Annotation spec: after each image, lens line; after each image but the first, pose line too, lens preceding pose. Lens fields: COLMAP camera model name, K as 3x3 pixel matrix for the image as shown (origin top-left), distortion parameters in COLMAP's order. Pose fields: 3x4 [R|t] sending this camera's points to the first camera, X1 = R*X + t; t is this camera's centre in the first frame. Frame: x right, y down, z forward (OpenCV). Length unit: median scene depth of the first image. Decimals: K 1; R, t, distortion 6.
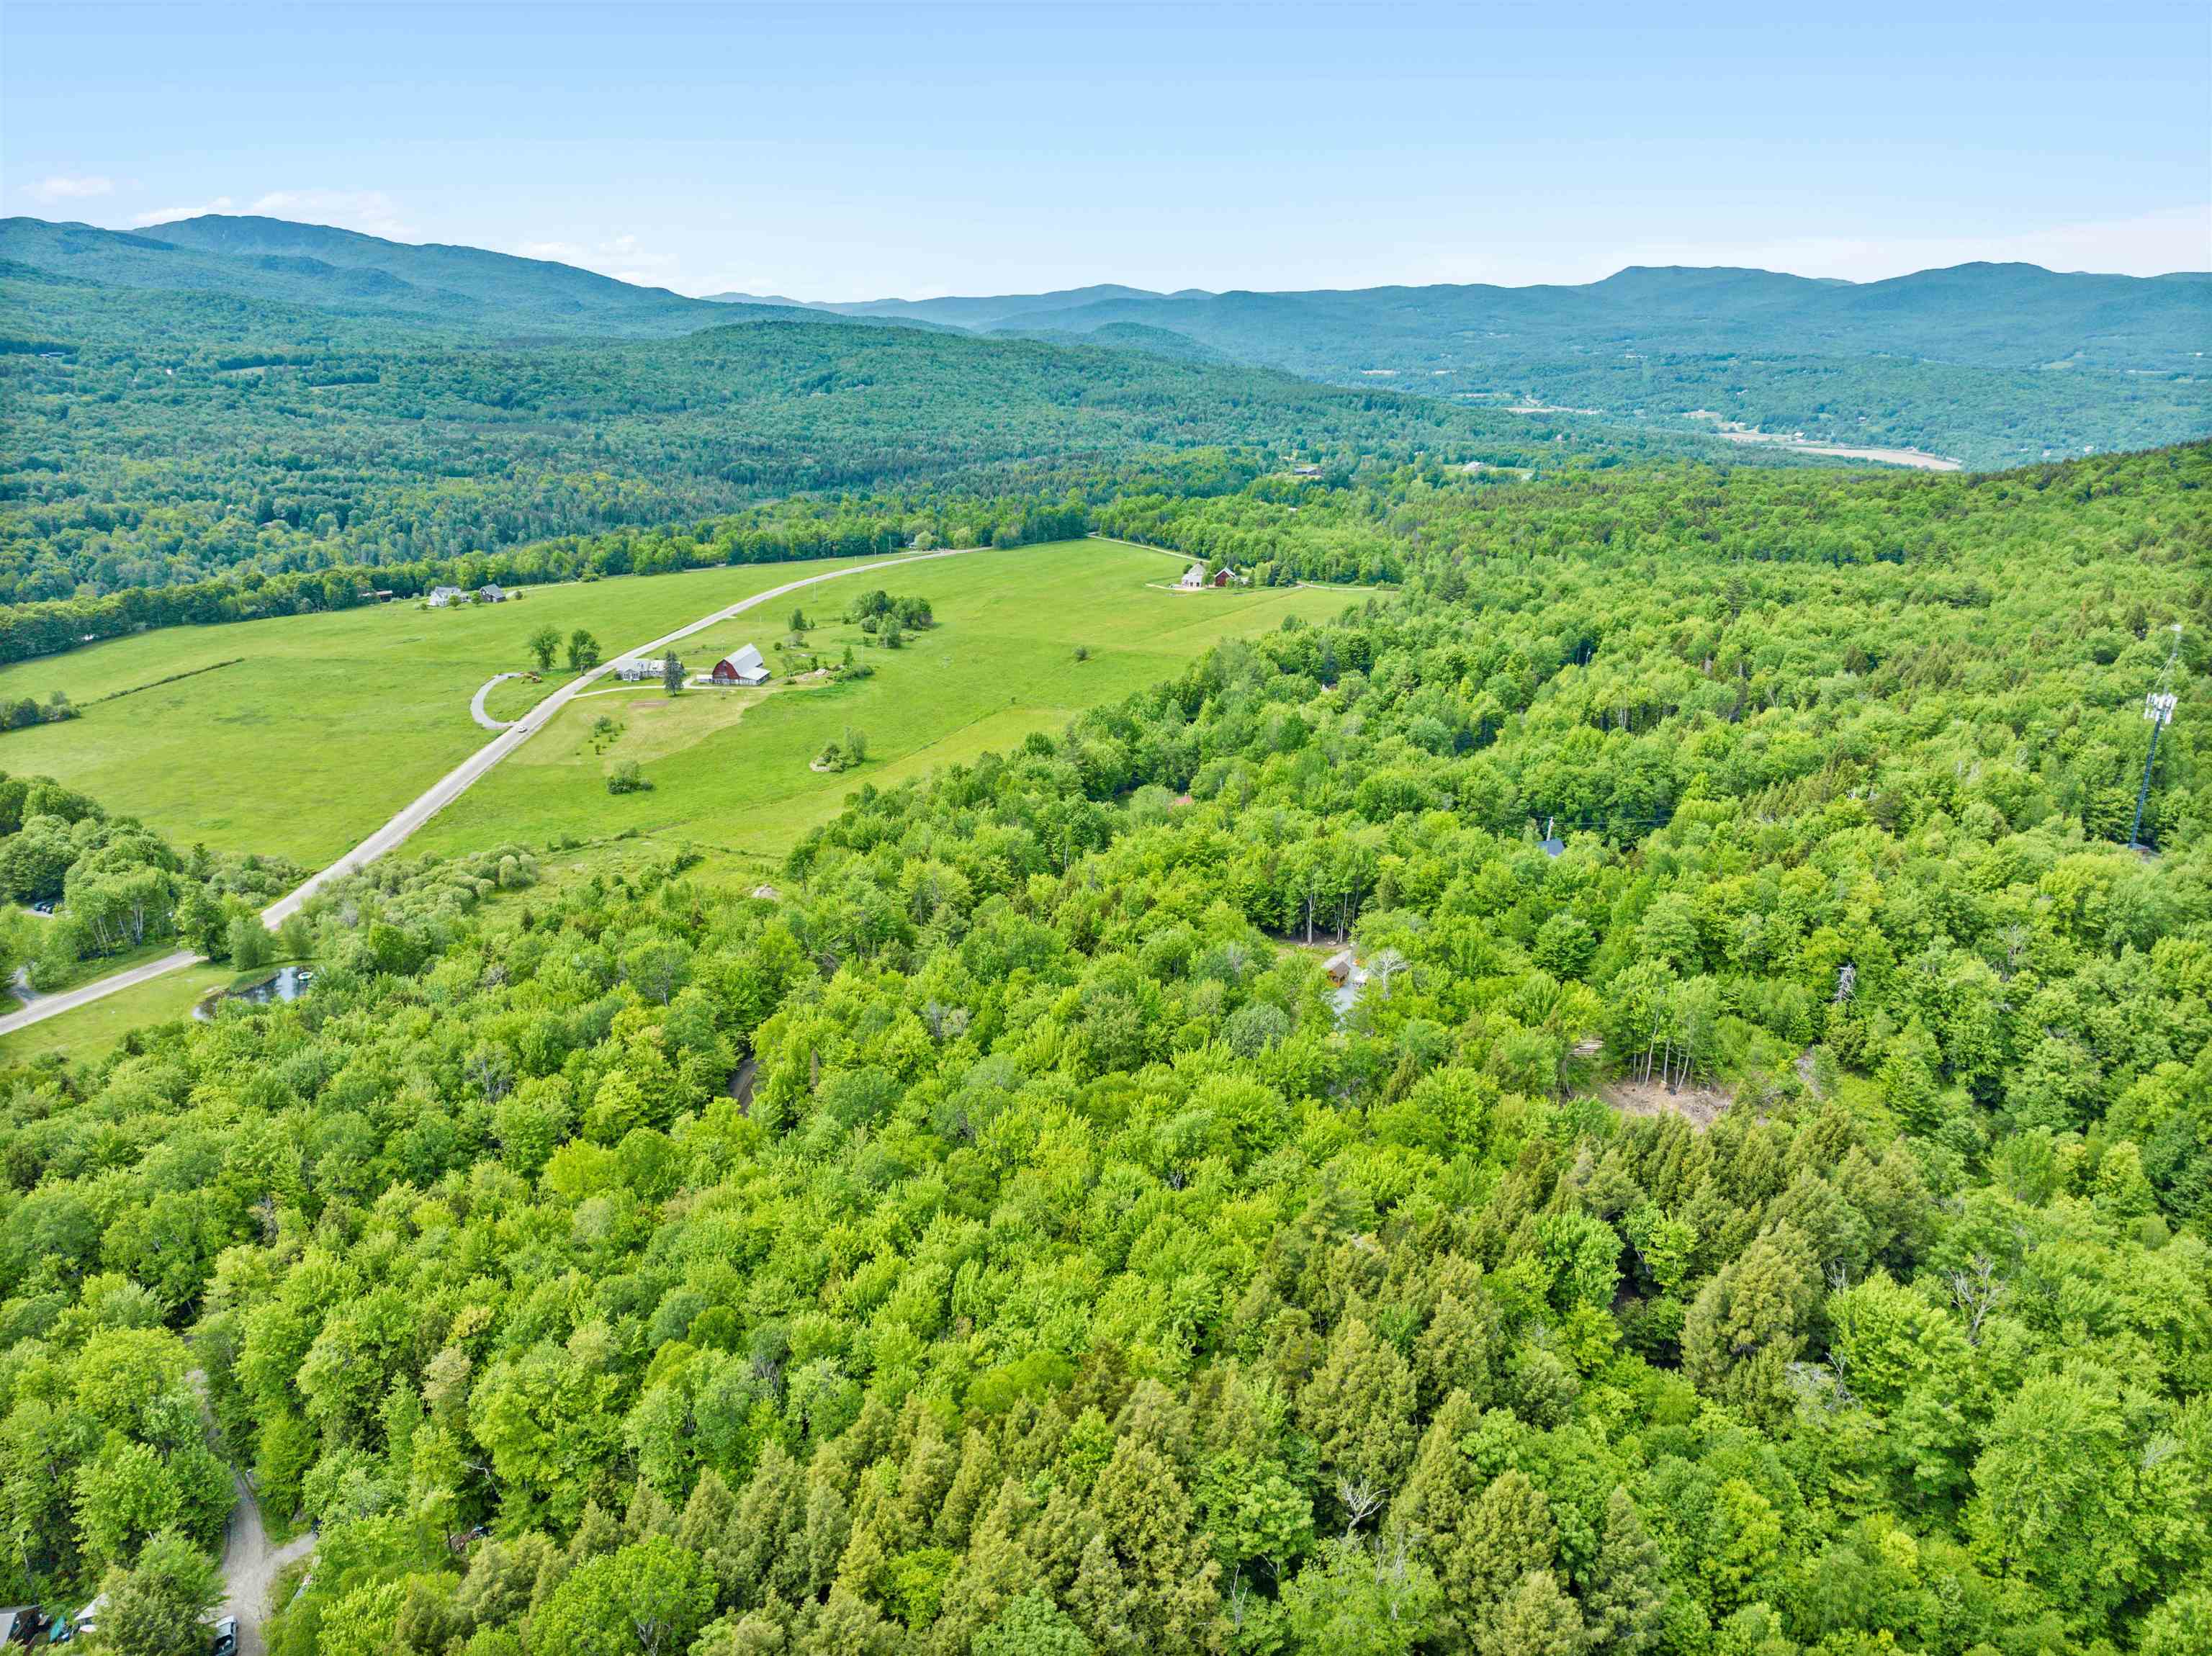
lens RADIAL K [[1558.8, 0, 1106.8], [0, 1558.8, 827.0], [0, 0, 1]] dist [-0.039479, 0.000469]
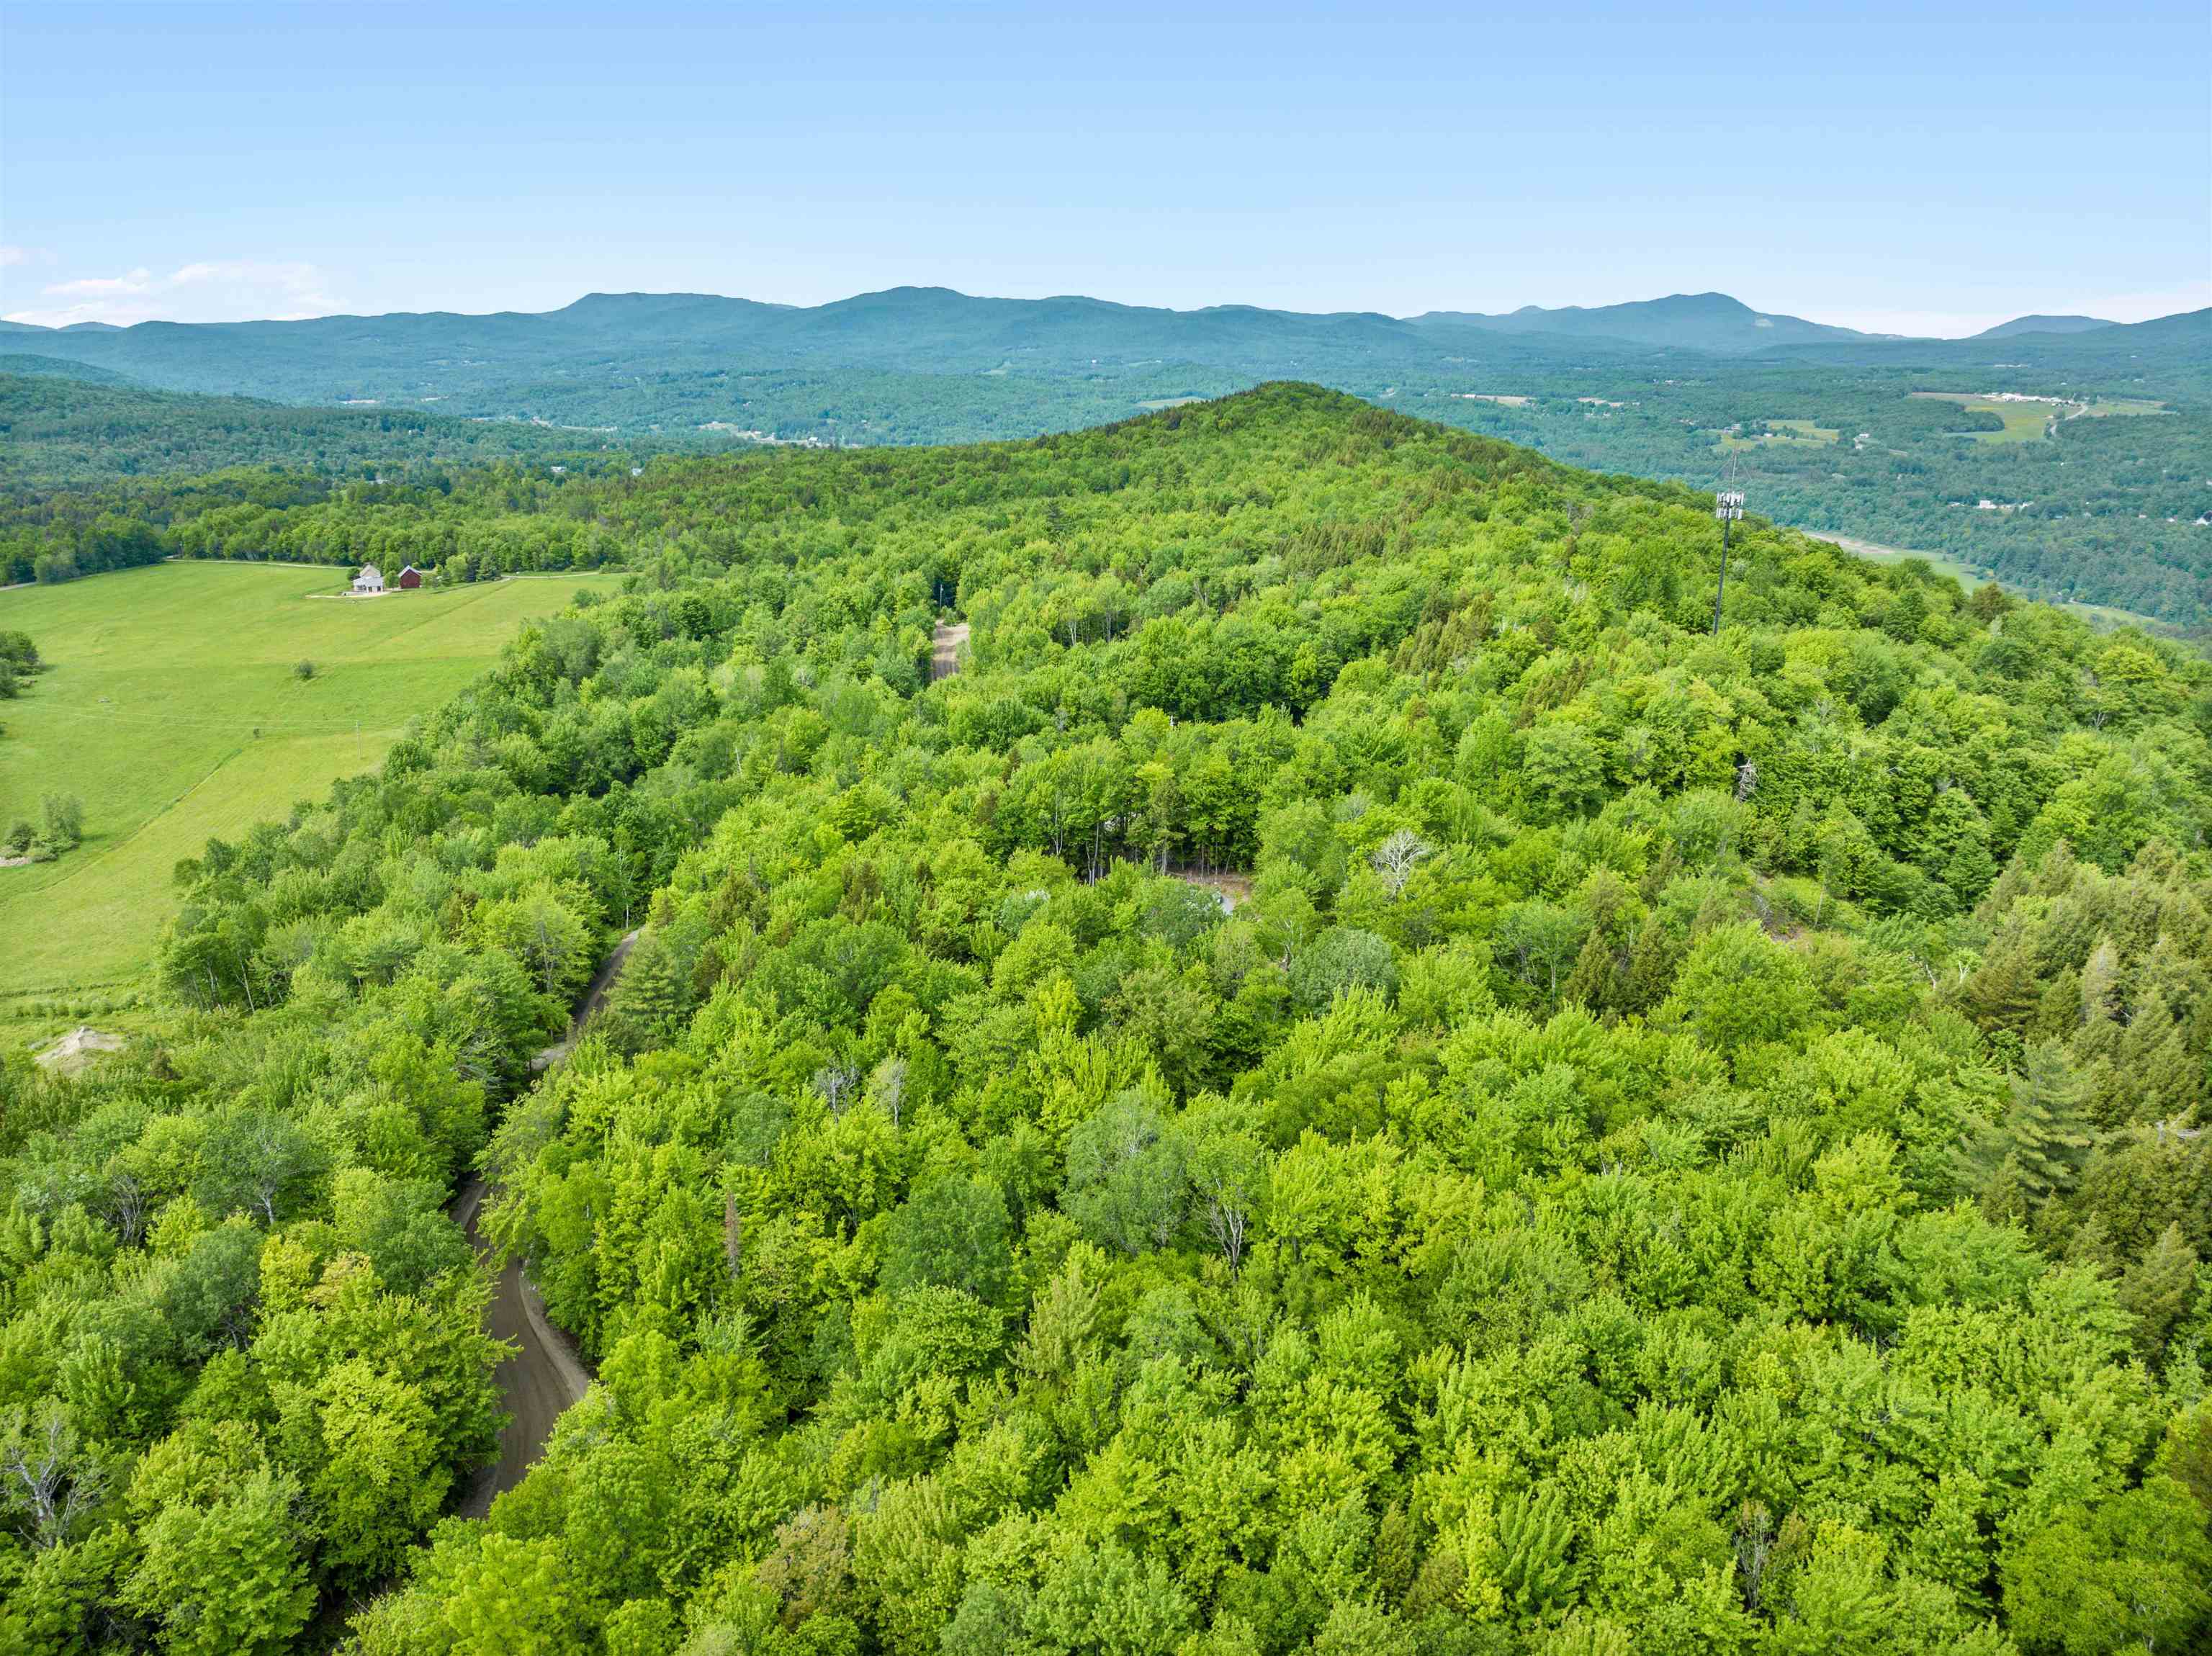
lens RADIAL K [[1558.8, 0, 1105.4], [0, 1558.8, 827.8], [0, 0, 1]] dist [-0.039479, 0.000469]
pose [[0.813147, -0.178126, 0.554132, -0.083605], [0.188149, 0.981351, 0.039361, 0.004846], [-0.550810, 0.072253, 0.831498, 0.109770]]
